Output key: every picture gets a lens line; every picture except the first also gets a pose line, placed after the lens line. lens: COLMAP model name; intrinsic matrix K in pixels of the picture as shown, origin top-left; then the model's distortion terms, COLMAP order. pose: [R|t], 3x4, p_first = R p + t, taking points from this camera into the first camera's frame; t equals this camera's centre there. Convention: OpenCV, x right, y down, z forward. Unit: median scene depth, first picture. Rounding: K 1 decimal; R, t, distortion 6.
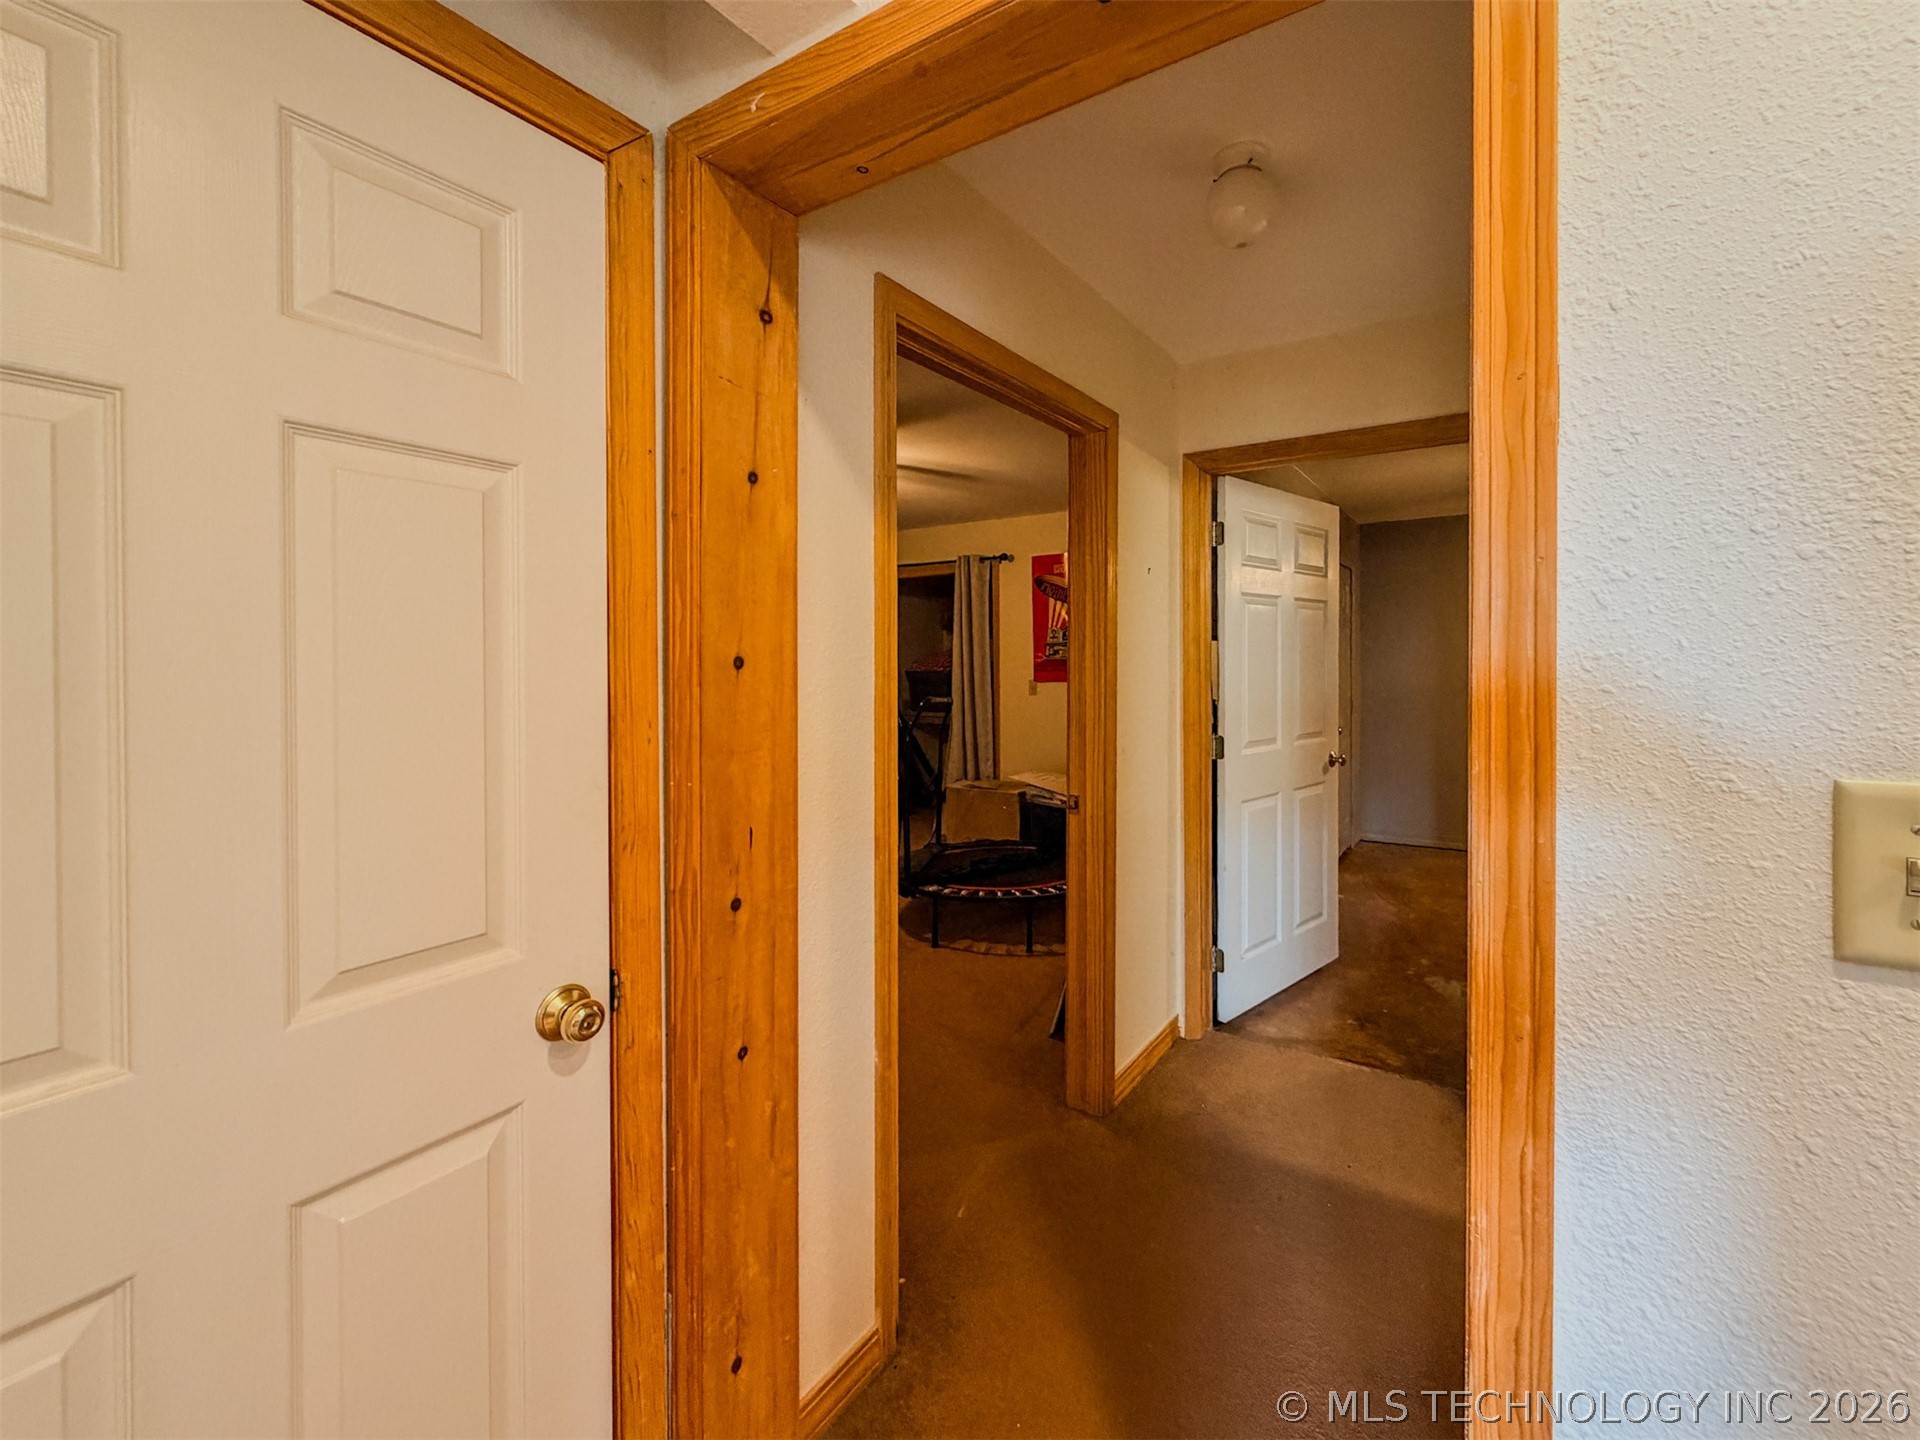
lens RADIAL K [[781.8, 0, 1045.4], [0, 781.8, 664.0], [0, 0, 1]] dist [-0.001517, -0.000287]
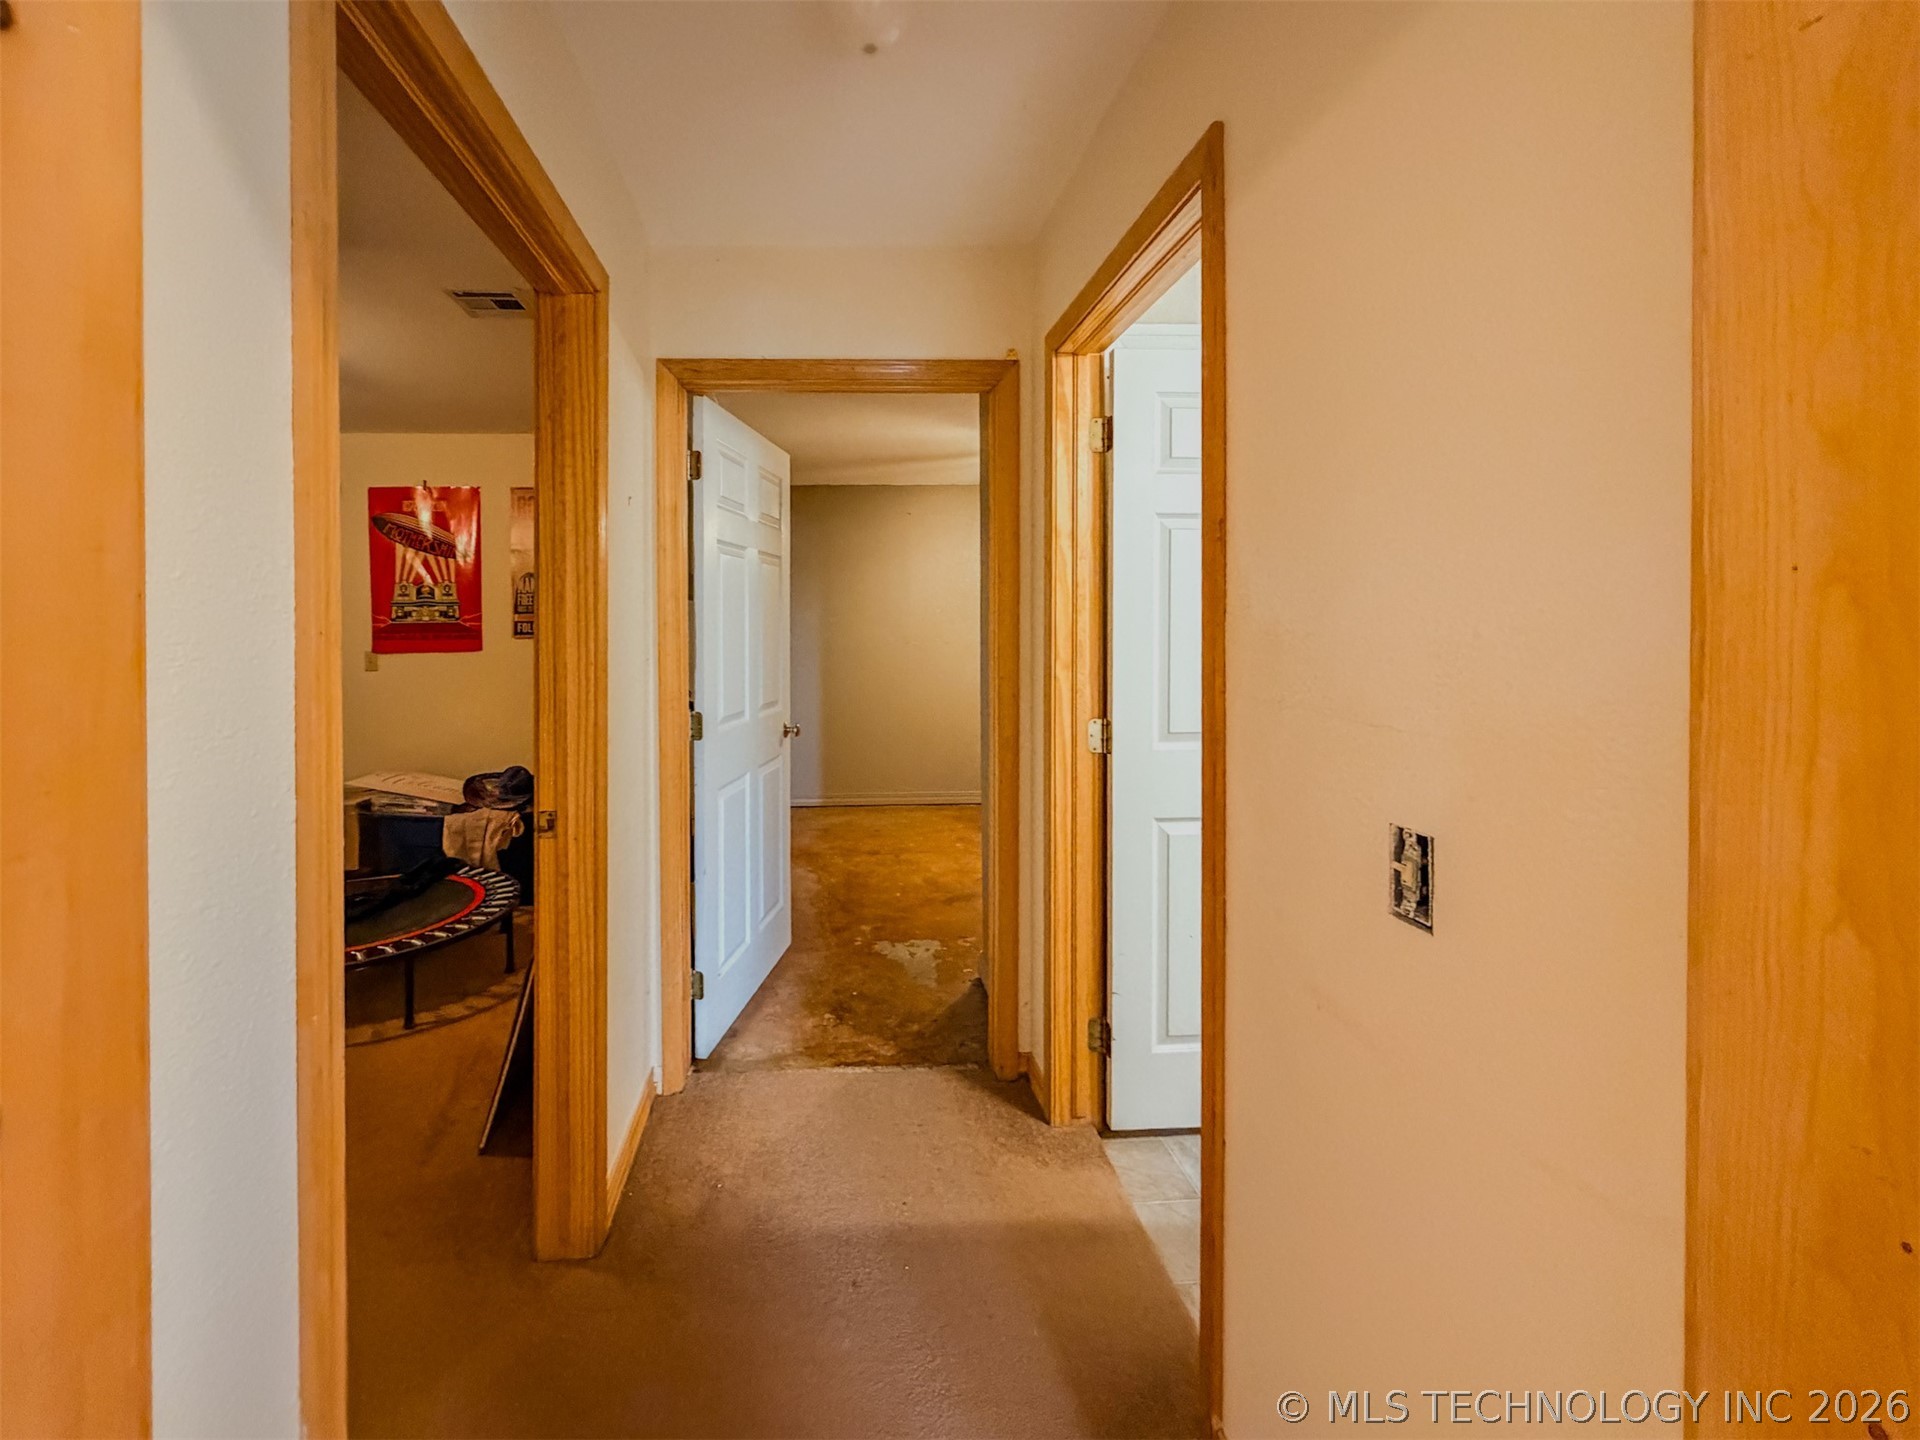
lens RADIAL K [[801.1, 0, 837.4], [0, 801.1, 635.8], [0, 0, 1]] dist [0.002331, 0.000134]
pose [[0.844668, -0.009166, 0.535213, -0.098748], [0.006699, 0.999956, 0.006552, 0.007165], [-0.535249, -0.001949, 0.844692, 0.205293]]
